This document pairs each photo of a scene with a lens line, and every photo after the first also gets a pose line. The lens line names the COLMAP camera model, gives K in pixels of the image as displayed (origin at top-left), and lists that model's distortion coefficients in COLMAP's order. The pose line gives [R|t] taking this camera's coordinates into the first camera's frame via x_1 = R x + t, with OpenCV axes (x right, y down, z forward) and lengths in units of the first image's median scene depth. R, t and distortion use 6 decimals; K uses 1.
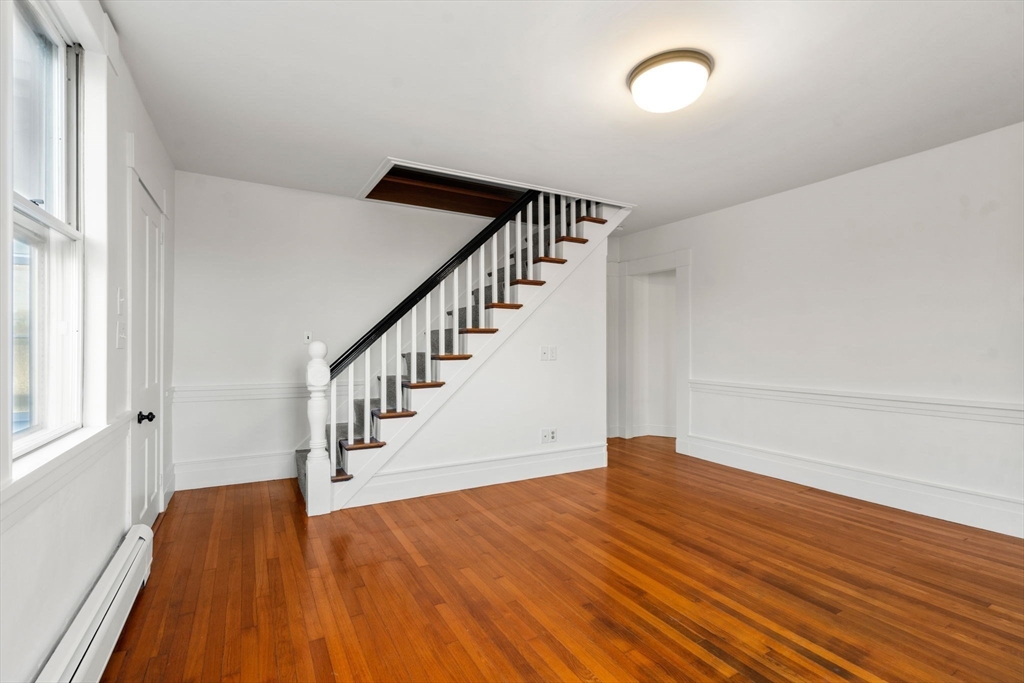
lens RADIAL K [[464.5, 0, 512.0], [0, 464.5, 341.5], [0, 0, 1]] dist [-0.001257, 0.001092]
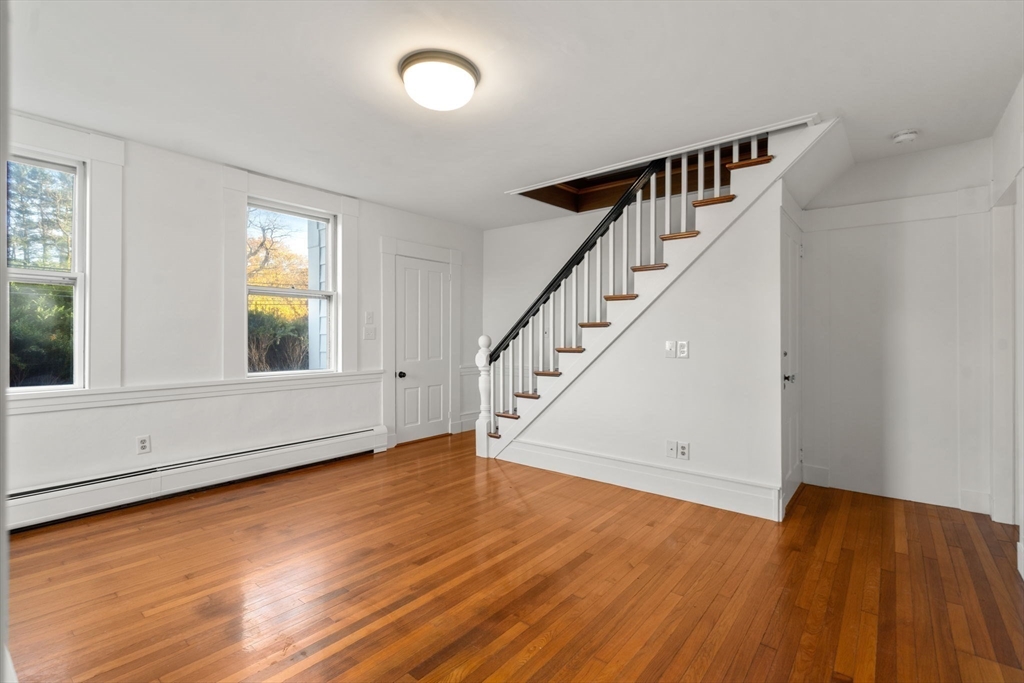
lens RADIAL K [[464.5, 0, 512.0], [0, 464.5, 341.5], [0, 0, 1]] dist [-0.001257, 0.001092]
pose [[0.372861, 0.009492, -0.927839, 0.934356], [0.002773, 0.999932, 0.011344, -0.000092], [0.927883, -0.006802, 0.372809, 0.539128]]
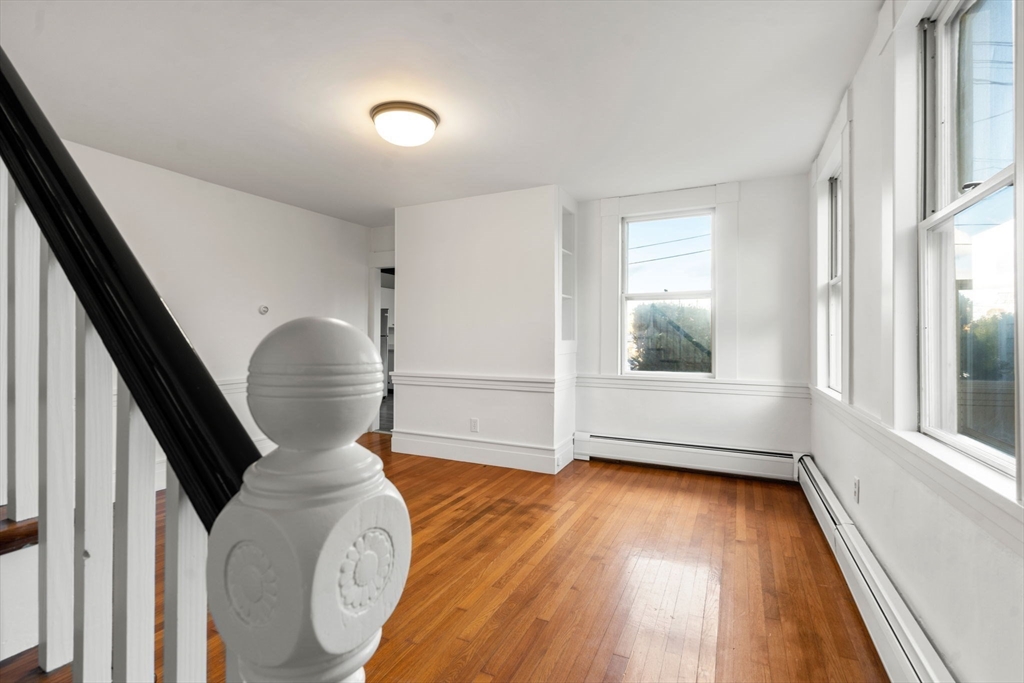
lens RADIAL K [[464.5, 0, 512.0], [0, 464.5, 341.5], [0, 0, 1]] dist [-0.001257, 0.001092]
pose [[-0.573582, -0.001599, 0.819147, -0.564833], [-0.007160, 0.999970, -0.003061, 0.010519], [-0.819117, -0.007621, -0.573576, 1.021666]]
